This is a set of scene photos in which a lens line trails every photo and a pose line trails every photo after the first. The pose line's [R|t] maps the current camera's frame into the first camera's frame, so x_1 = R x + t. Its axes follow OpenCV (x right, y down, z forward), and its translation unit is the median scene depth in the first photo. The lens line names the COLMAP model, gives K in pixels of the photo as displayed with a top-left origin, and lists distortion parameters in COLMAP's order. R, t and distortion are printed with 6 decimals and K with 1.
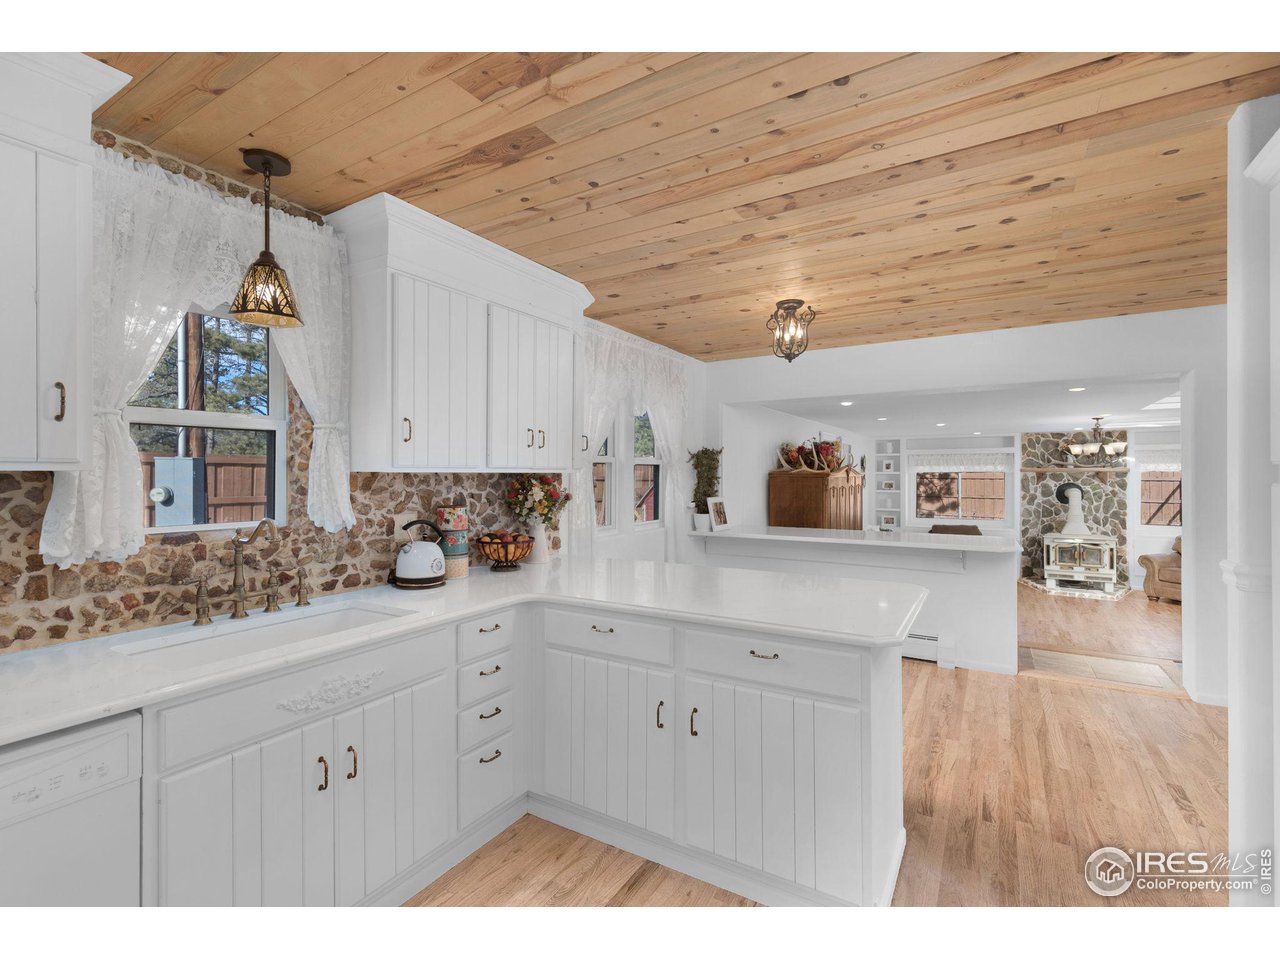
lens RADIAL K [[585.4, 0, 644.2], [0, 585.4, 473.3], [0, 0, 1]] dist [0.009894, 0.000271]
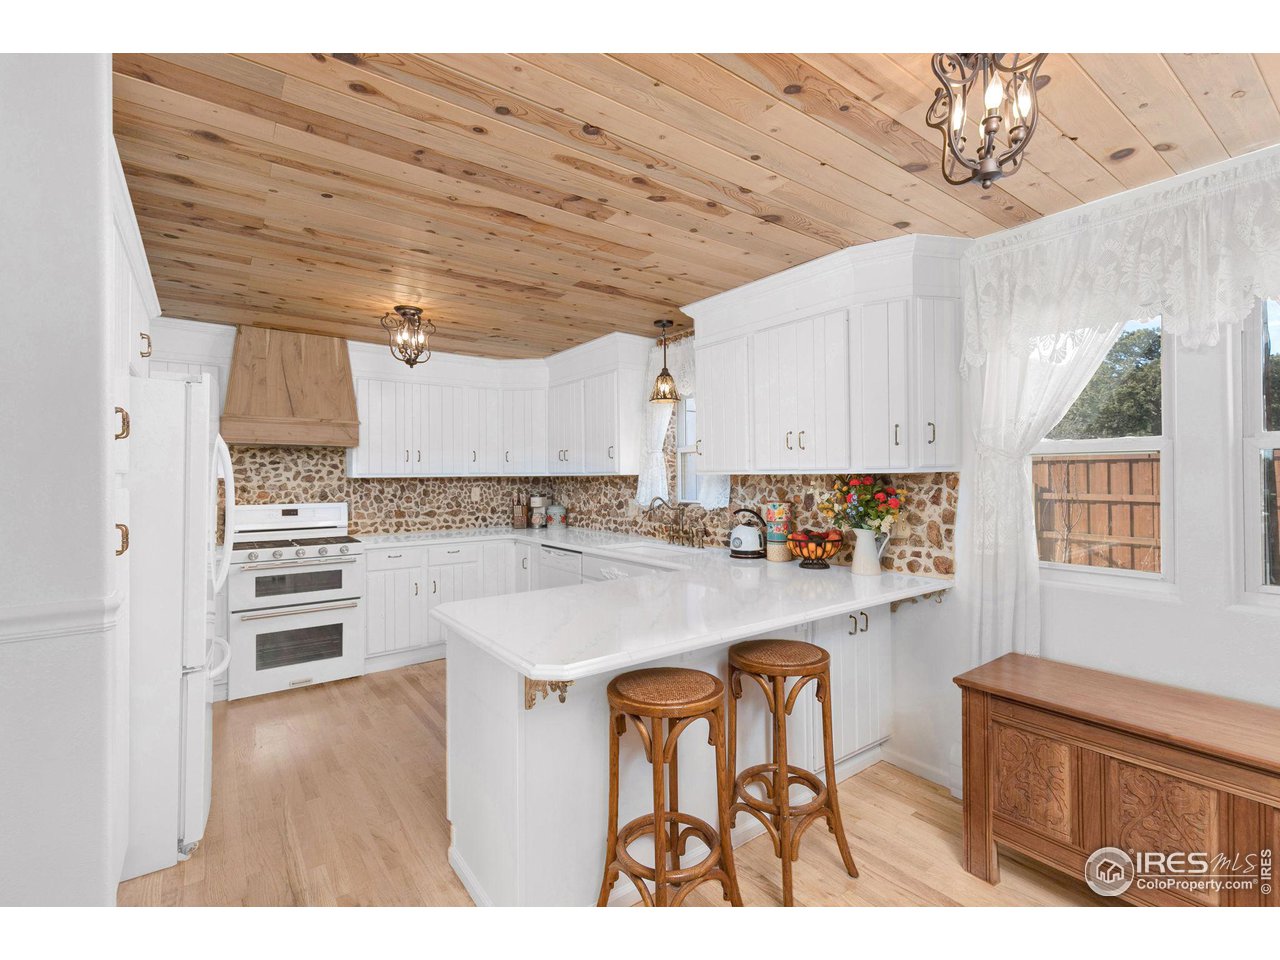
lens RADIAL K [[585.4, 0, 644.2], [0, 585.4, 473.3], [0, 0, 1]] dist [0.009894, 0.000271]
pose [[-0.383483, 0.002280, -0.923545, 1.022262], [0.009039, 0.999958, -0.001284, -0.004304], [0.923504, -0.008840, -0.383488, 1.378505]]
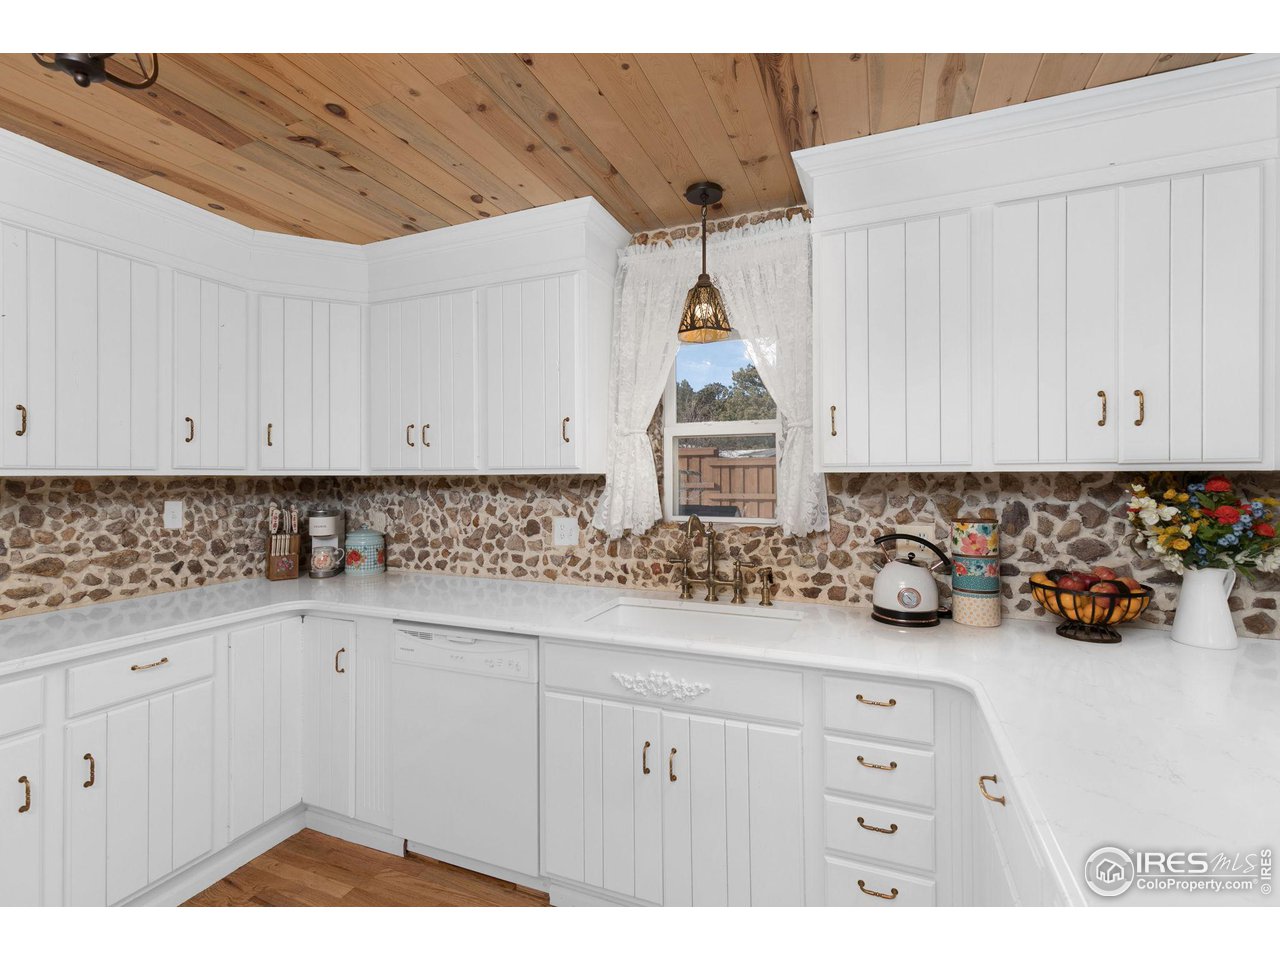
lens RADIAL K [[585.4, 0, 644.2], [0, 585.4, 473.3], [0, 0, 1]] dist [0.009894, 0.000271]
pose [[0.149234, -0.002788, -0.988798, 0.345105], [0.004560, 0.999987, -0.002131, 0.000073], [0.988791, -0.004191, 0.149245, 0.581498]]
